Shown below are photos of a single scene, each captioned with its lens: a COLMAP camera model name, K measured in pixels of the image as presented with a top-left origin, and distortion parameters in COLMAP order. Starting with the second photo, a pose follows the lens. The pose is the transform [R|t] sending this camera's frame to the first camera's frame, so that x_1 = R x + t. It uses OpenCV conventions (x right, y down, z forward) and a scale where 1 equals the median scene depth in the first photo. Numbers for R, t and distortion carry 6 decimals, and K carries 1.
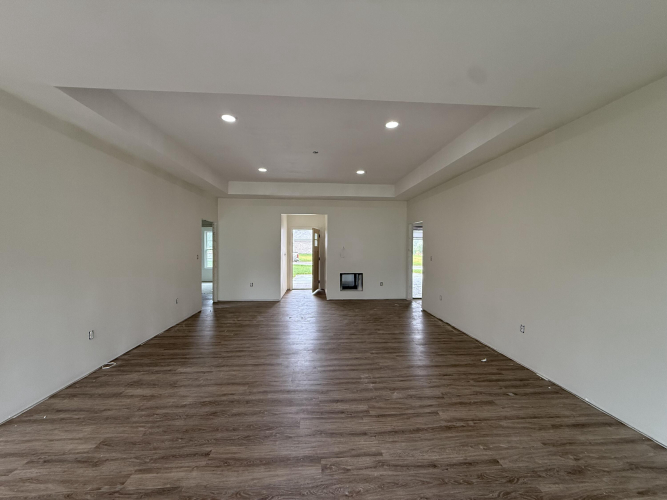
lens RADIAL K [[269.1, 0, 333.5], [0, 269.1, 250.0], [0, 0, 1]] dist [0.000374, -0.000222]
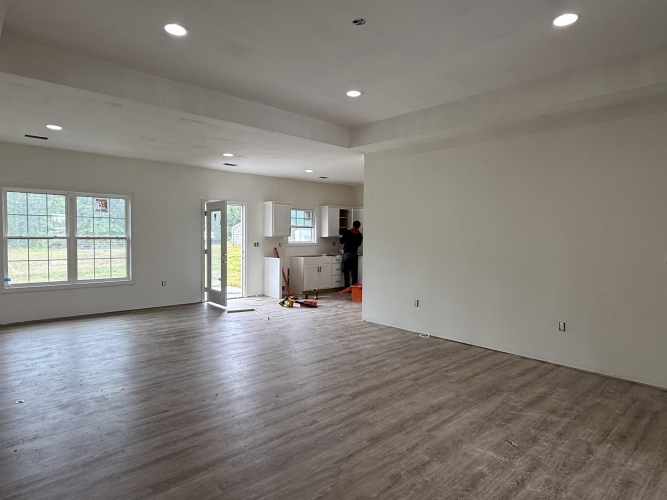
lens RADIAL K [[400.4, 0, 333.5], [0, 400.4, 250.0], [0, 0, 1]] dist [0.002292, 0.001854]
pose [[-0.777656, 0.009606, -0.628617, 0.494175], [-0.026182, 0.998521, 0.047647, -0.010924], [0.628145, 0.053511, -0.776254, 1.864618]]
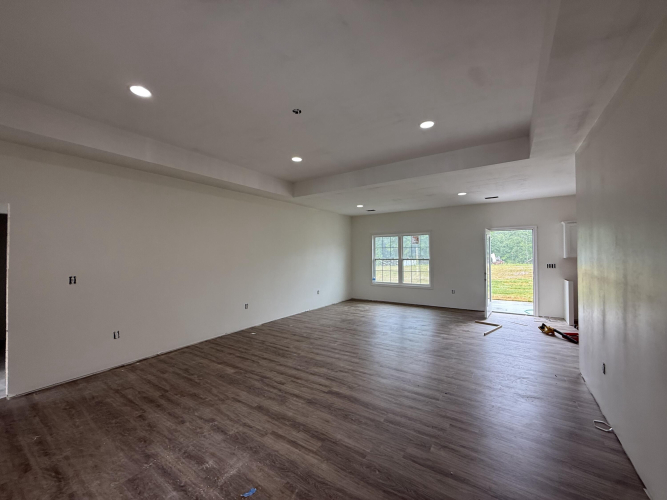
lens RADIAL K [[269.1, 0, 333.5], [0, 269.1, 250.0], [0, 0, 1]] dist [0.000374, -0.000222]
pose [[-0.787447, 0.011256, 0.616279, -0.646933], [0.015006, 0.999887, 0.000911, -0.035065], [-0.616199, 0.009966, -0.787527, 1.780075]]
